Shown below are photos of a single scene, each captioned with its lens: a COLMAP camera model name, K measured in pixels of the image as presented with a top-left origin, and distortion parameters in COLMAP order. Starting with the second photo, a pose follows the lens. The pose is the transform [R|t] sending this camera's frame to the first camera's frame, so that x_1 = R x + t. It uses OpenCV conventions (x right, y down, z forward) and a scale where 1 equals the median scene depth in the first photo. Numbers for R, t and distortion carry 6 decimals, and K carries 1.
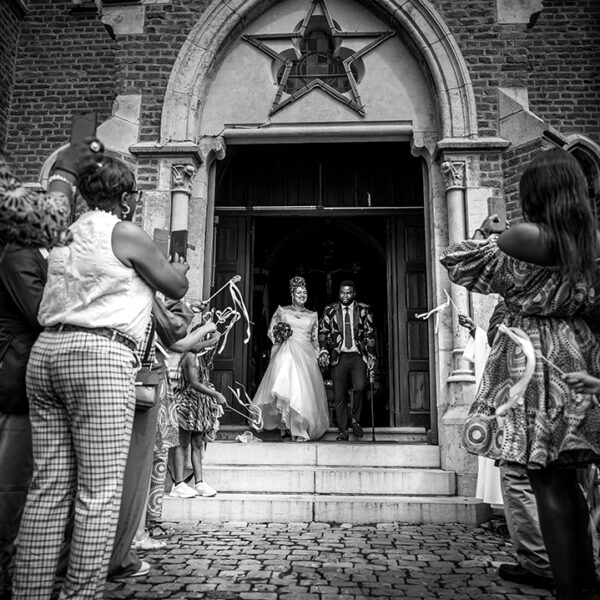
lens RADIAL K [[550.7, 0, 292.0], [0, 550.7, 339.3], [0, 0, 1]] dist [-0.001717, -0.000128]
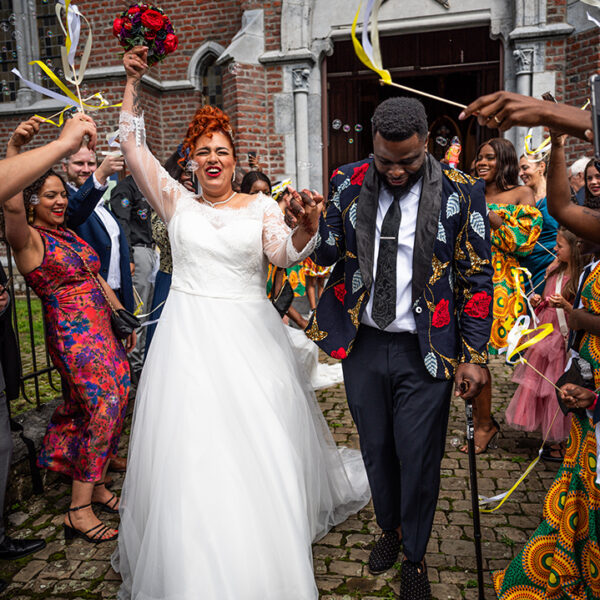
lens RADIAL K [[550.7, 0, 292.0], [0, 550.7, 339.3], [0, 0, 1]] dist [-0.001717, -0.000128]
pose [[0.976887, -0.006844, -0.213649, 0.049510], [0.083794, 0.931754, 0.353290, -0.185685], [0.196650, -0.363026, 0.910791, -0.388496]]
